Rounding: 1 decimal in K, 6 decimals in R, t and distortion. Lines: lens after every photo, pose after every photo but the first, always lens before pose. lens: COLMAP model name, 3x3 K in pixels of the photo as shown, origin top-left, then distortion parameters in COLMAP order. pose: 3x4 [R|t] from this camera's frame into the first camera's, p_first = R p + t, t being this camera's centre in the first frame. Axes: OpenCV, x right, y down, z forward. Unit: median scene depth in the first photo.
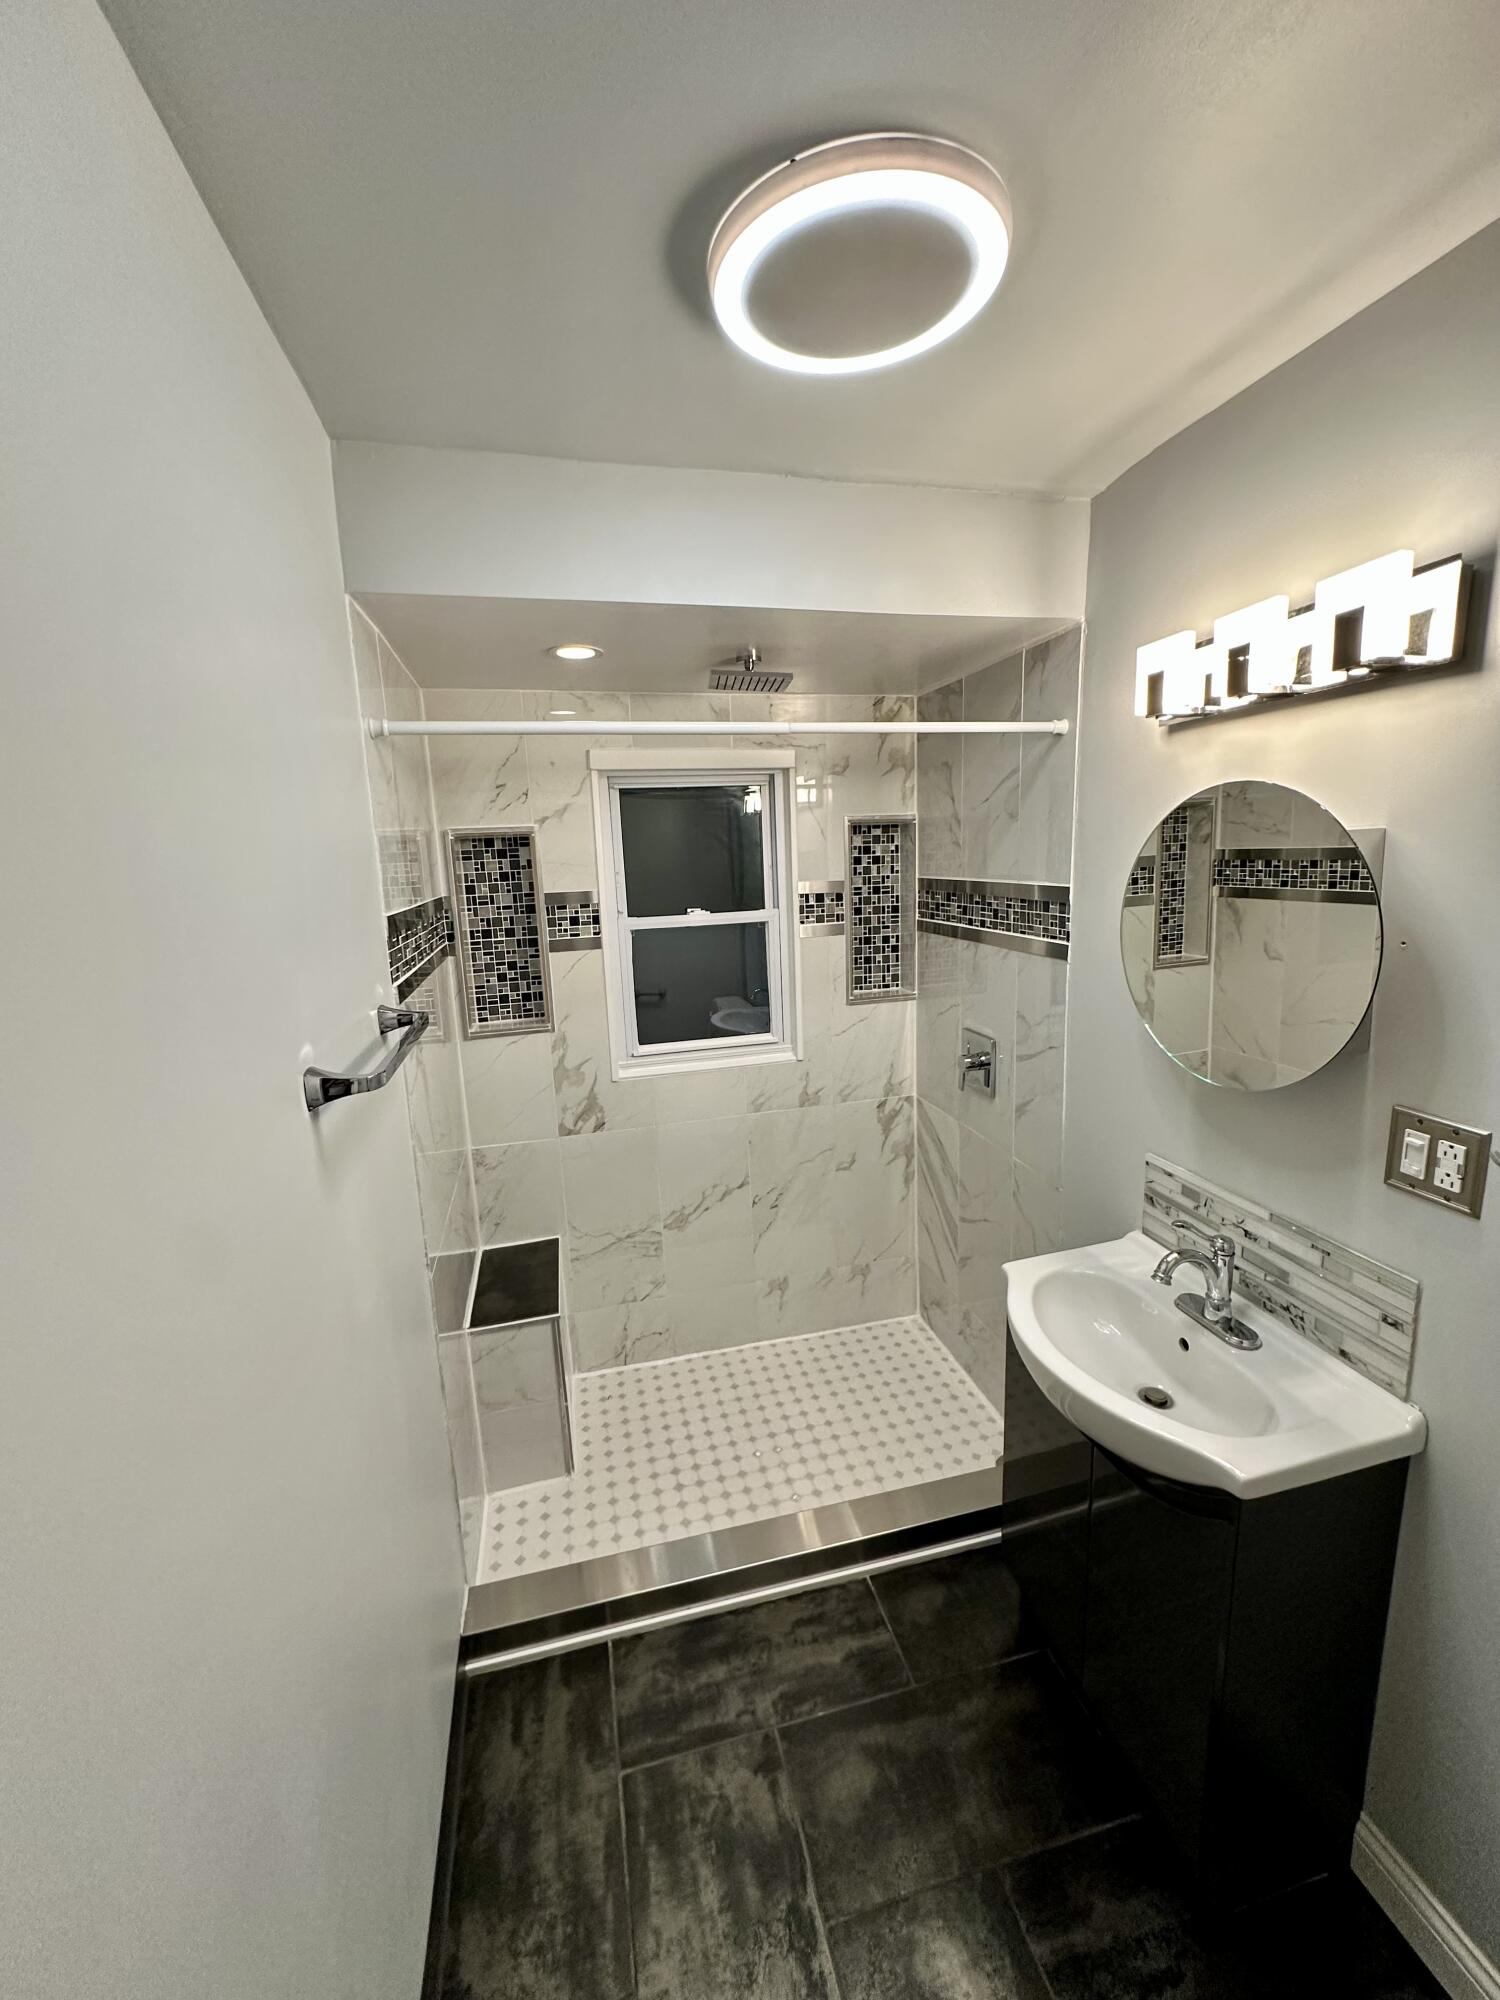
lens RADIAL K [[798.3, 0, 753.5], [0, 798.3, 996.2], [0, 0, 1]] dist [0.000082, -0.000224]
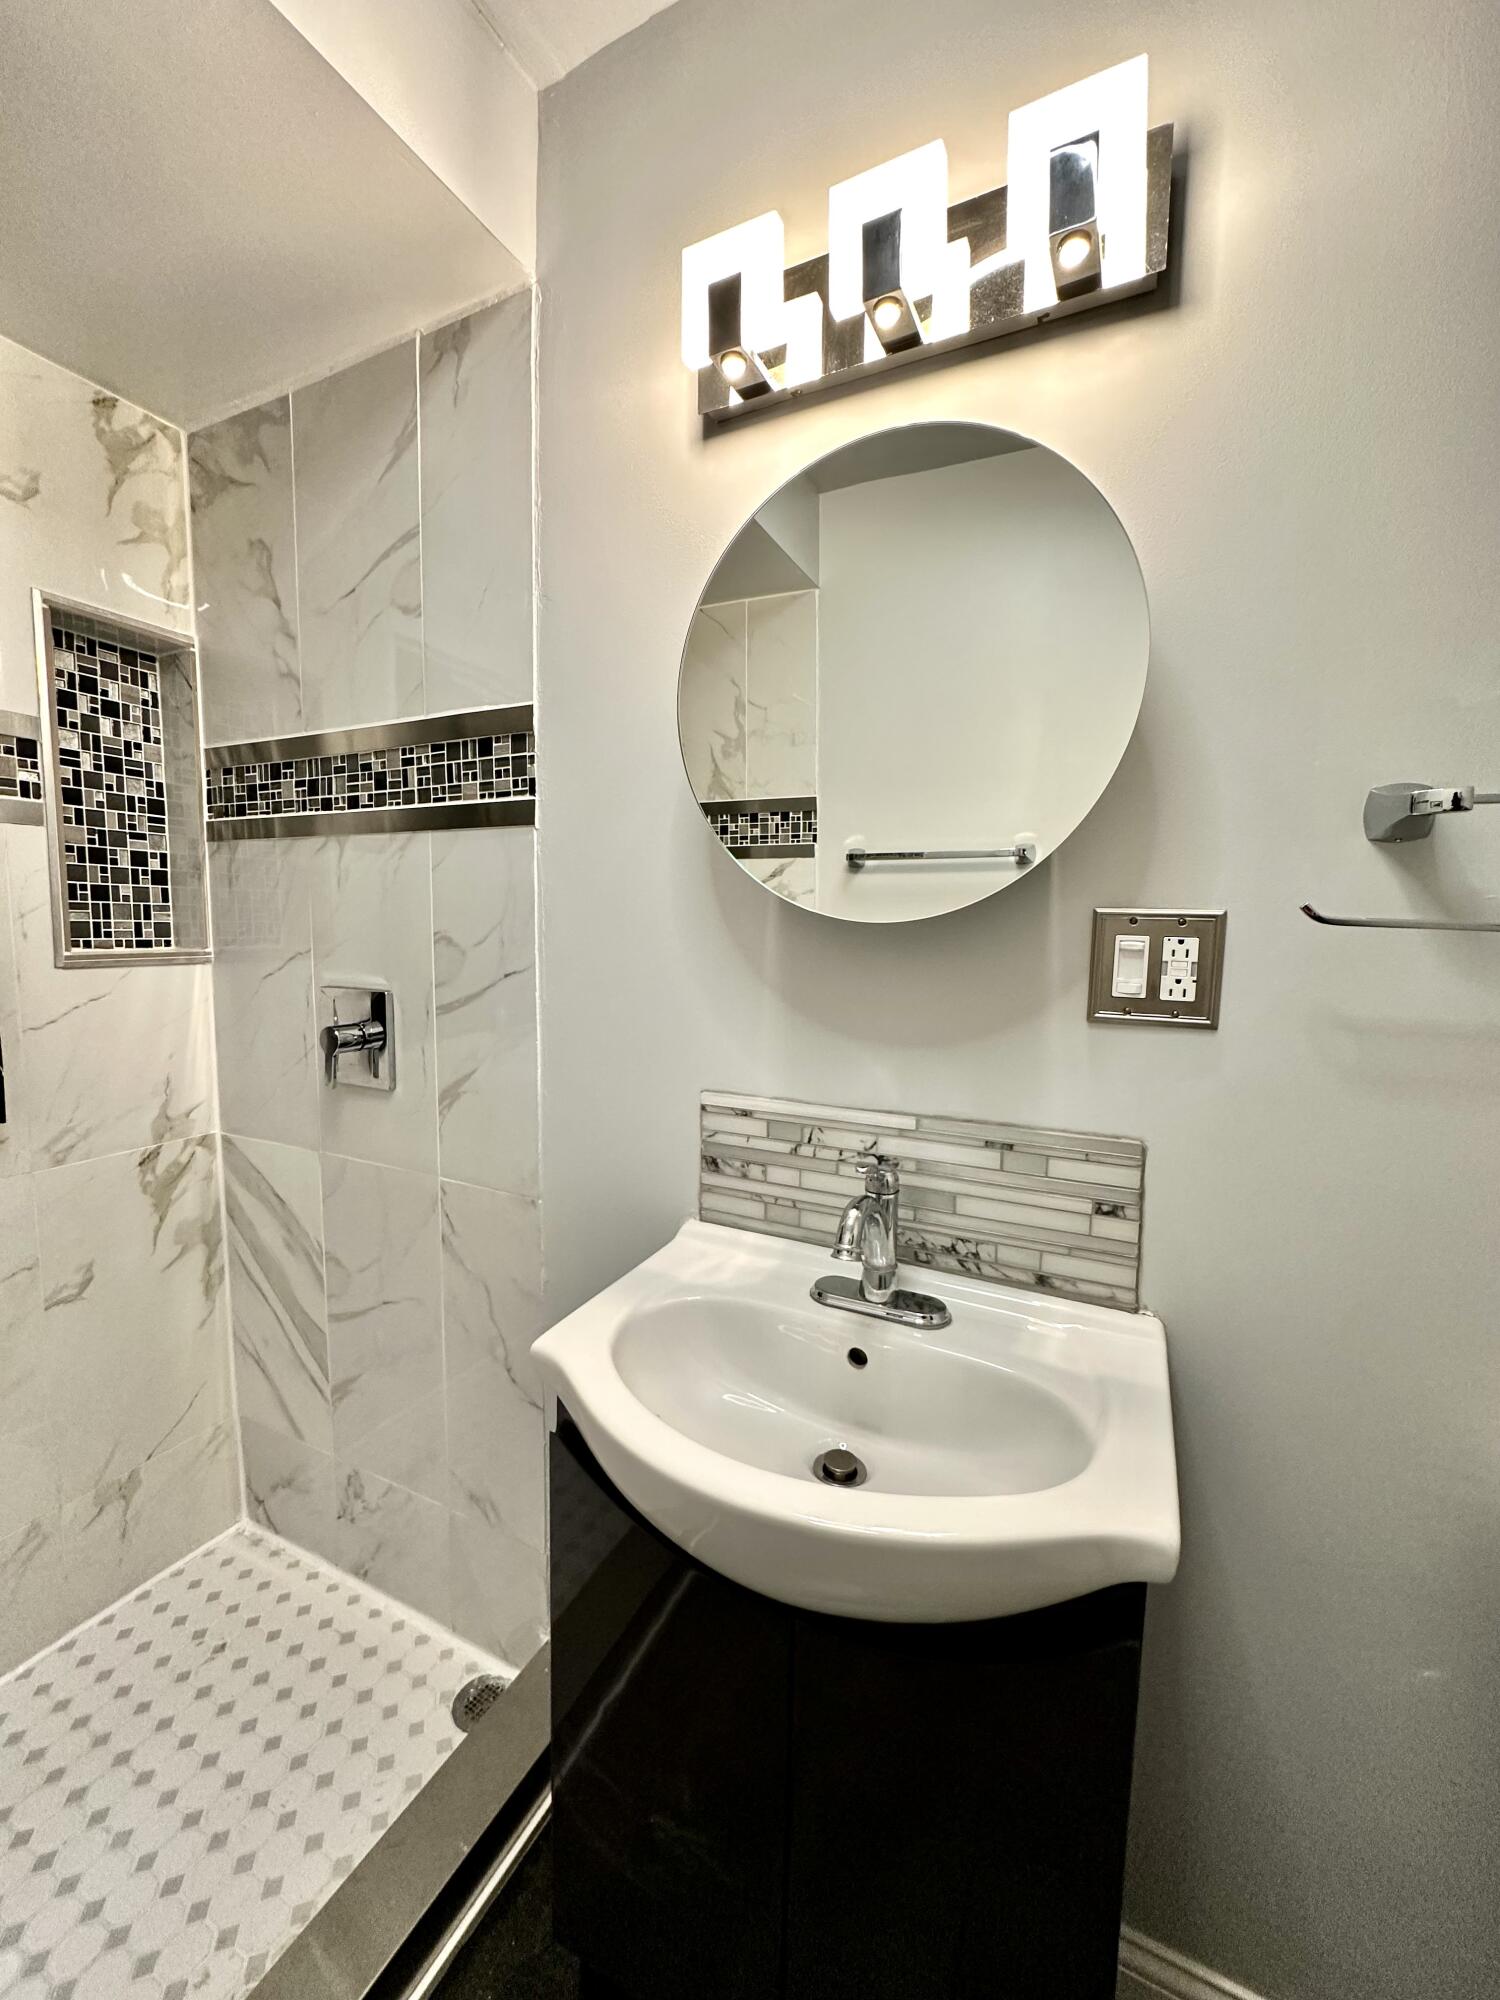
lens RADIAL K [[798.3, 0, 744.1], [0, 798.3, 997.3], [0, 0, 1]] dist [0.000082, -0.000224]
pose [[0.646716, -0.027675, 0.762229, 0.015100], [0.100880, 0.993666, -0.049515, 0.120584], [-0.756030, 0.108916, 0.645411, 0.422656]]
